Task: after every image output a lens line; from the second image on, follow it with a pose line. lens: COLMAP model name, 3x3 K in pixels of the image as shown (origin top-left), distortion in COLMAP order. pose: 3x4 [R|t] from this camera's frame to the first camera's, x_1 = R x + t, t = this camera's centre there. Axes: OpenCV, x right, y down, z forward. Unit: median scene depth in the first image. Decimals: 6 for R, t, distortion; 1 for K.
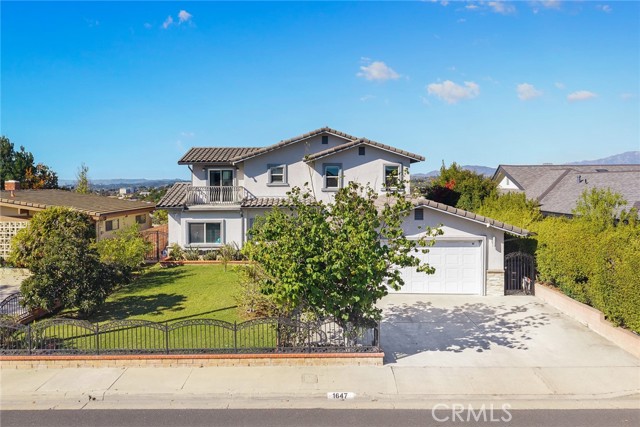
lens RADIAL K [[438.0, 0, 320.0], [0, 438.0, 213.5], [0, 0, 1]] dist [0.003623, -0.000386]
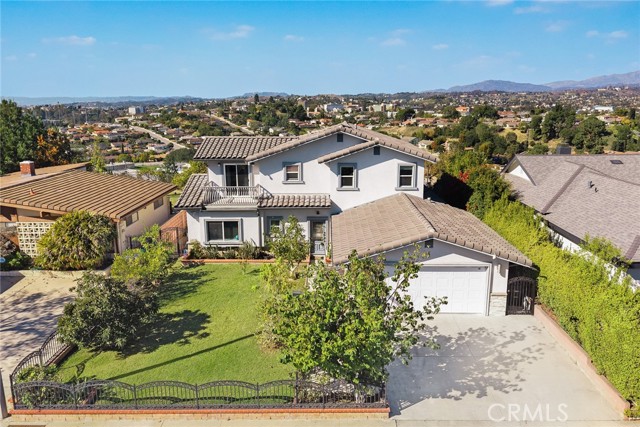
lens RADIAL K [[444.0, 0, 337.3], [0, 444.0, 204.9], [0, 0, 1]] dist [0.003704, 0.001546]
pose [[0.999998, 0.000652, 0.002099, 0.003383], [-0.000981, 0.986918, 0.161217, -0.189099], [-0.001967, -0.161219, 0.986917, -0.022069]]
